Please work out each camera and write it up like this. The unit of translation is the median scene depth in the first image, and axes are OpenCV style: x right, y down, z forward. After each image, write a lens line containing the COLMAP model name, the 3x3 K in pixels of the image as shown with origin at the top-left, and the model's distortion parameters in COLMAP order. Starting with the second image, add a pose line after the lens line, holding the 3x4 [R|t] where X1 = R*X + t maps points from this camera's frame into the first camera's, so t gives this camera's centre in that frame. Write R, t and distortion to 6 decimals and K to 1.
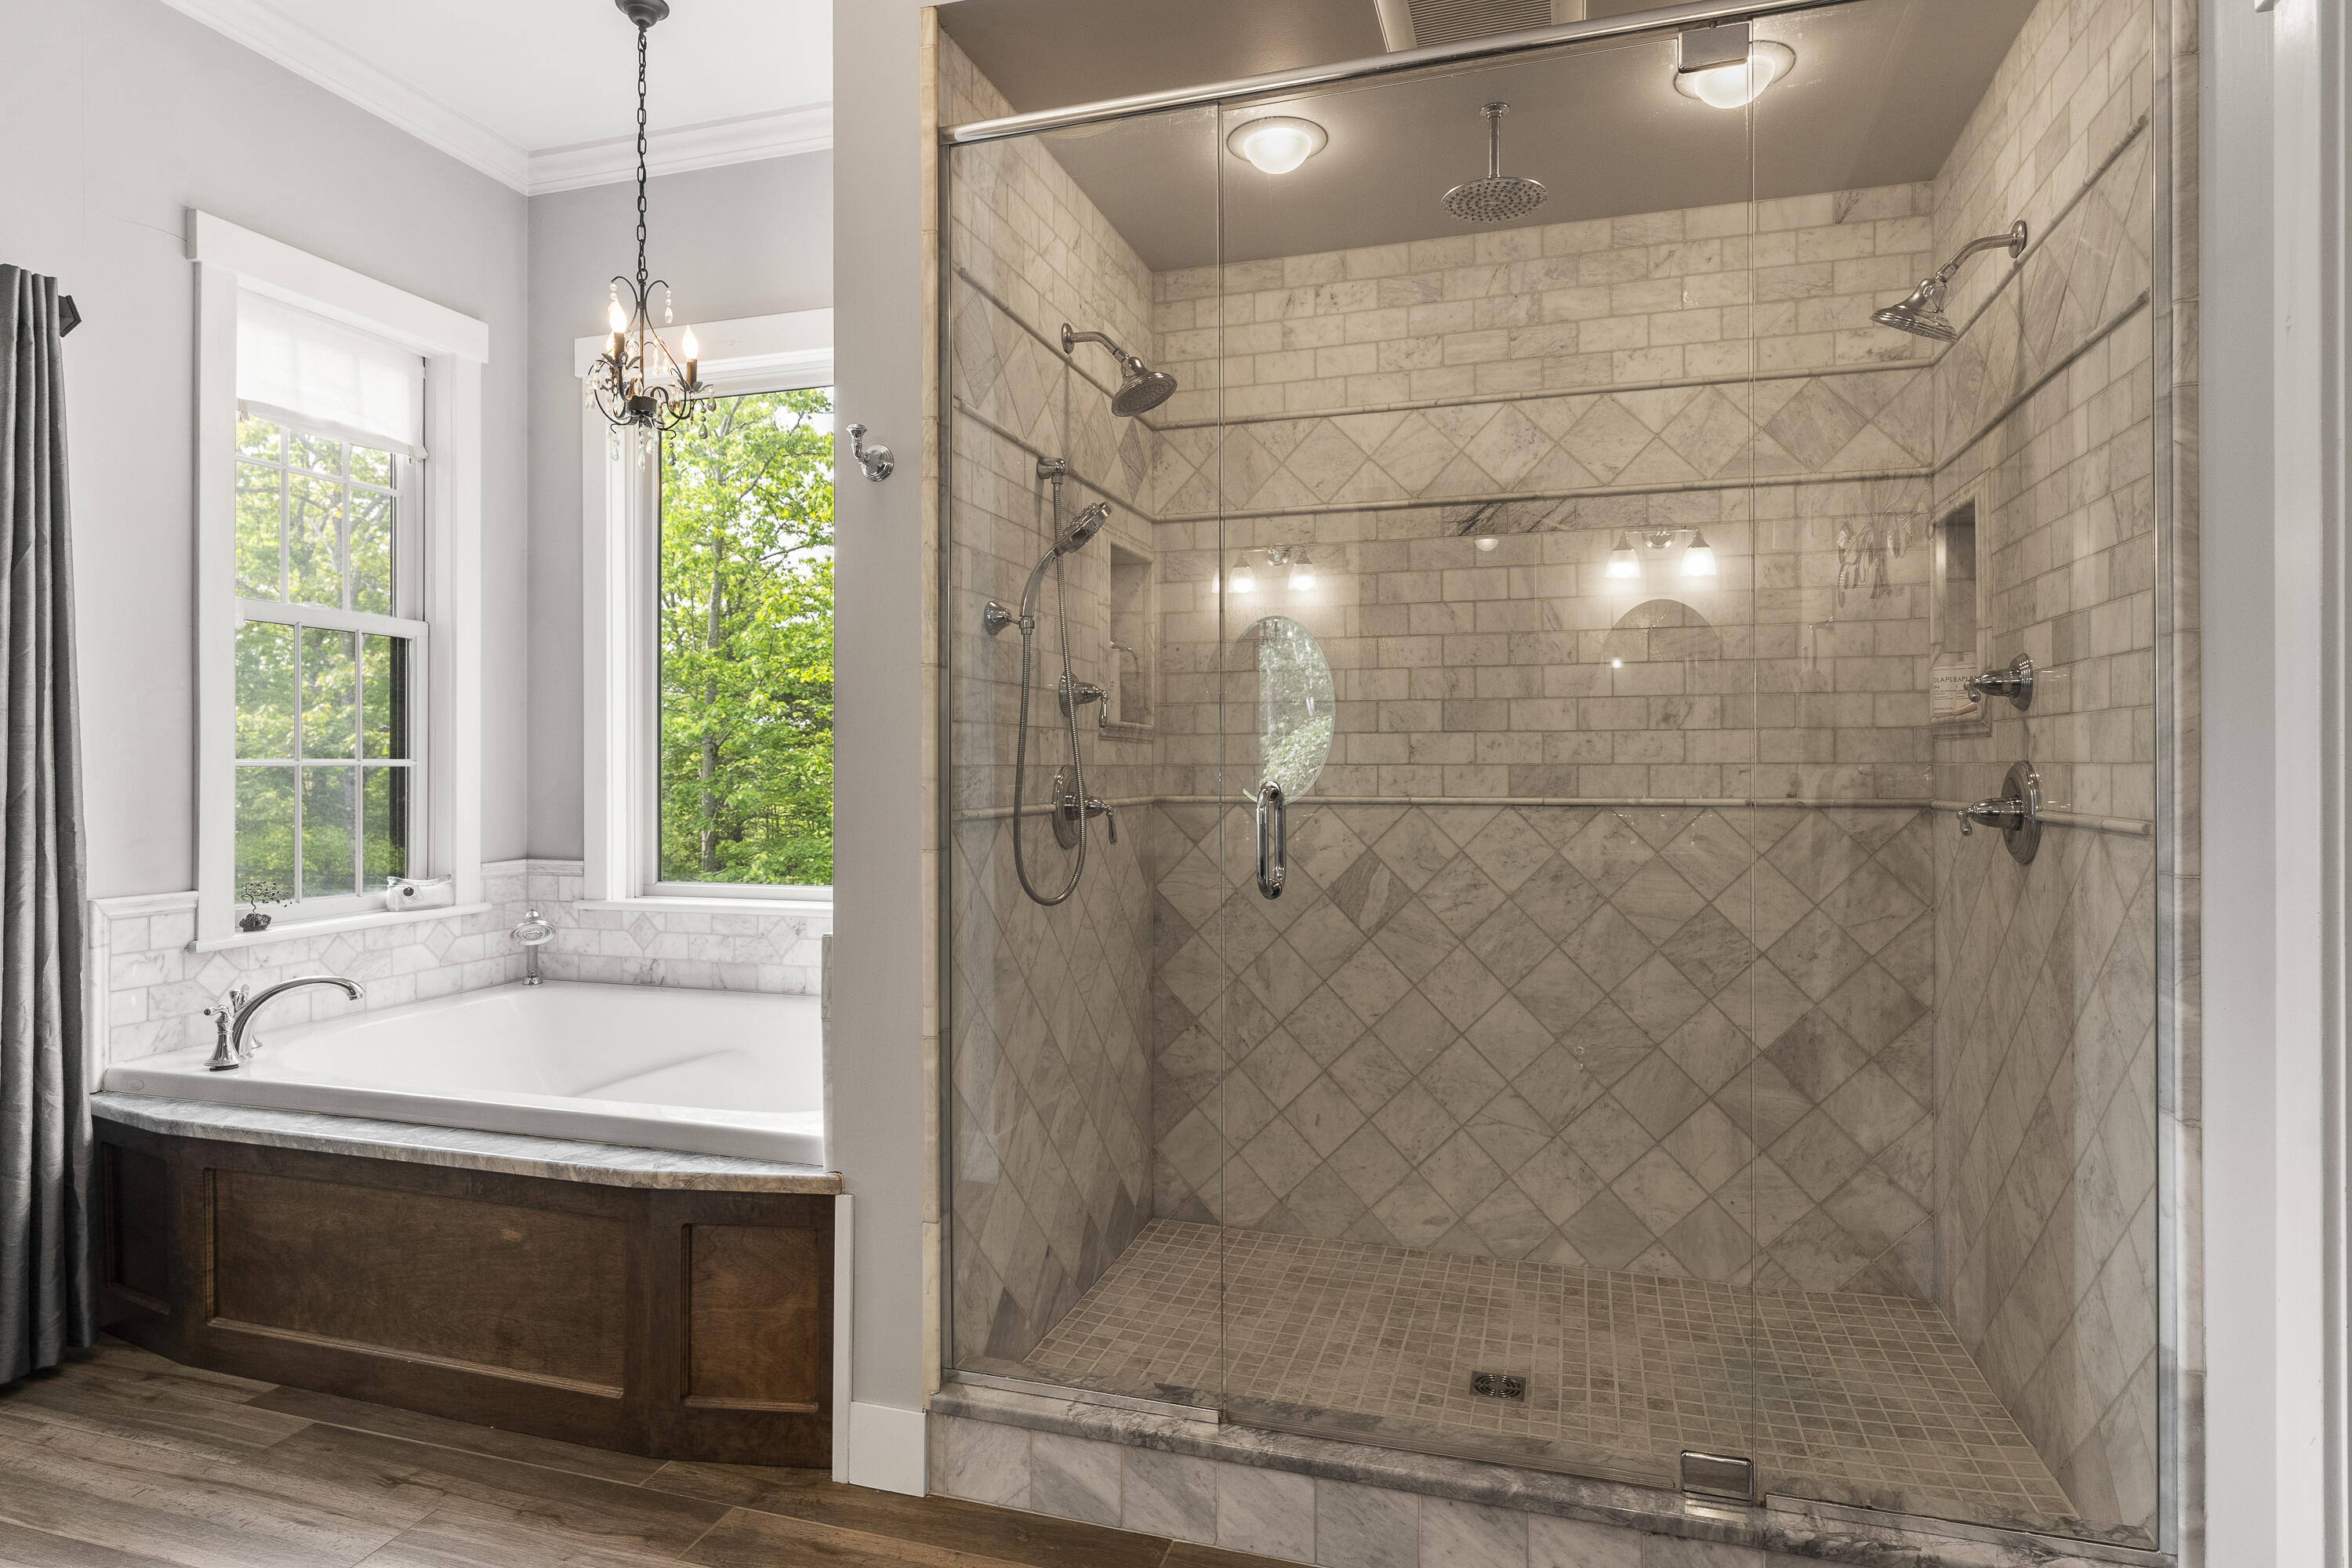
lens RADIAL K [[1281.6, 0, 1178.8], [0, 1281.6, 779.2], [0, 0, 1]] dist [-0.001935, -0.000386]
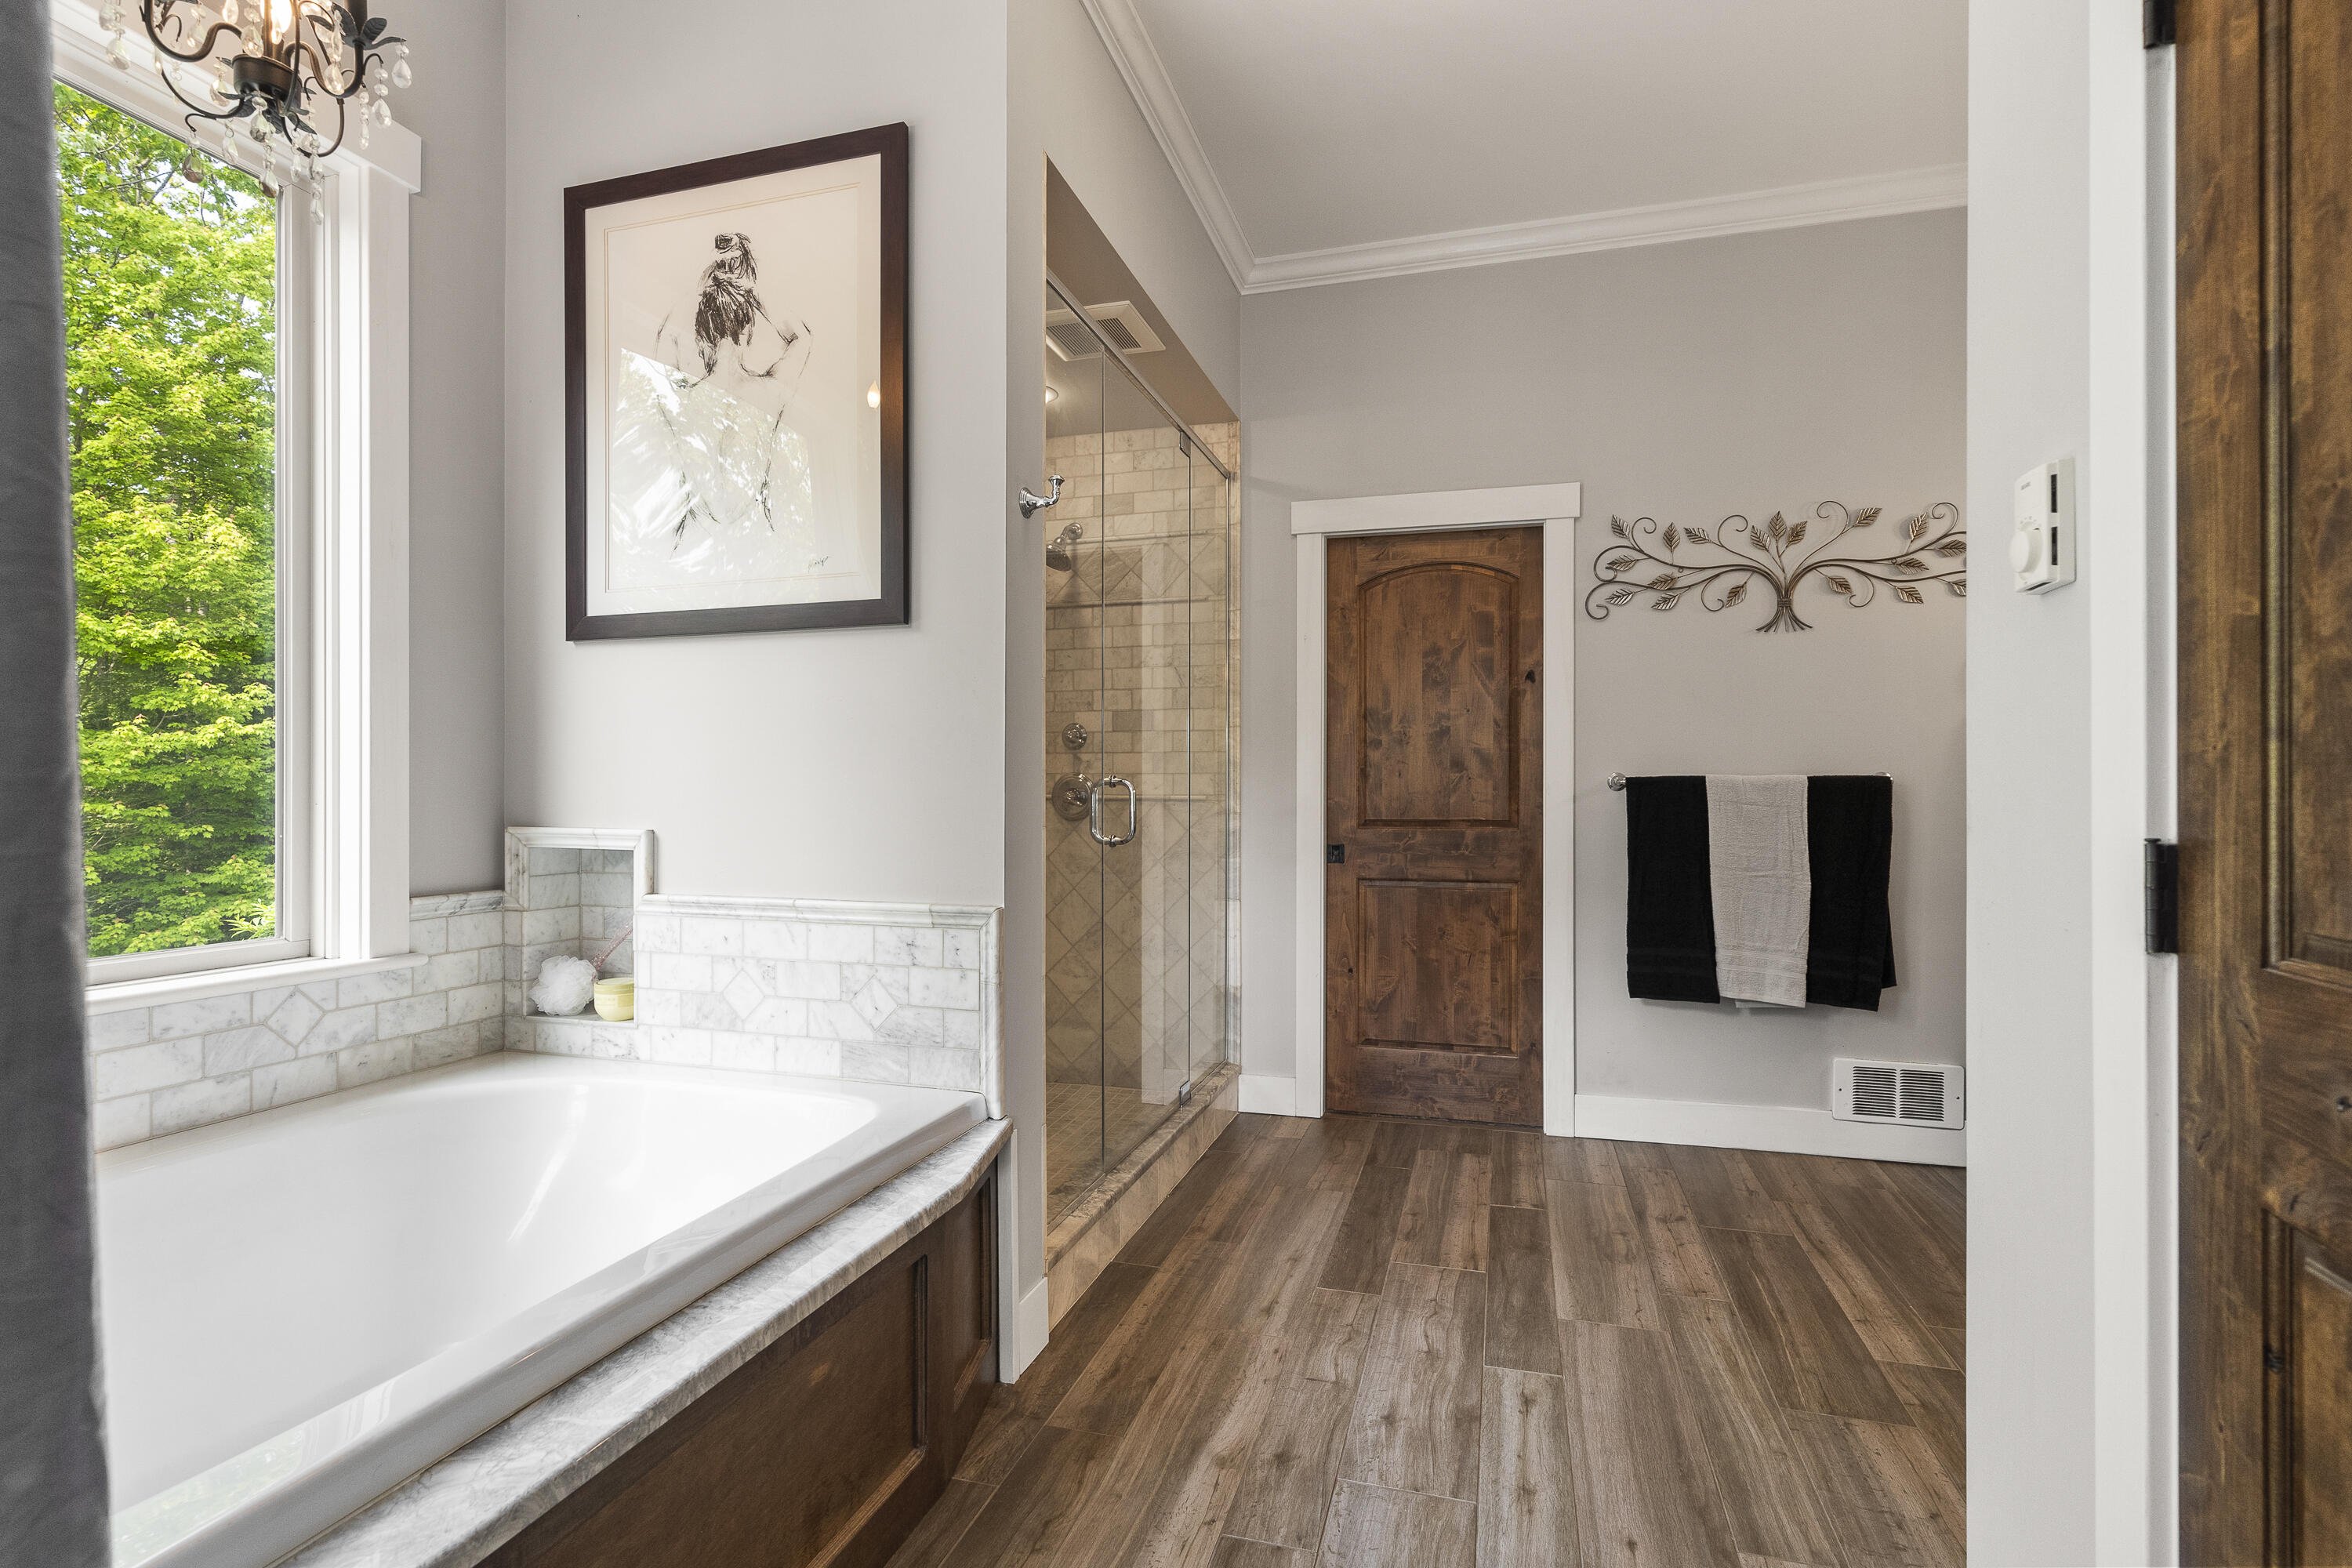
lens RADIAL K [[1088.6, 0, 1176.6], [0, 1088.6, 792.4], [0, 0, 1]] dist [0.000813, 0.000072]
pose [[0.000569, 0.003170, 0.999995, -1.214234], [0.000896, 0.999995, -0.003171, 0.021586], [-0.999999, 0.000897, 0.000566, 0.831368]]
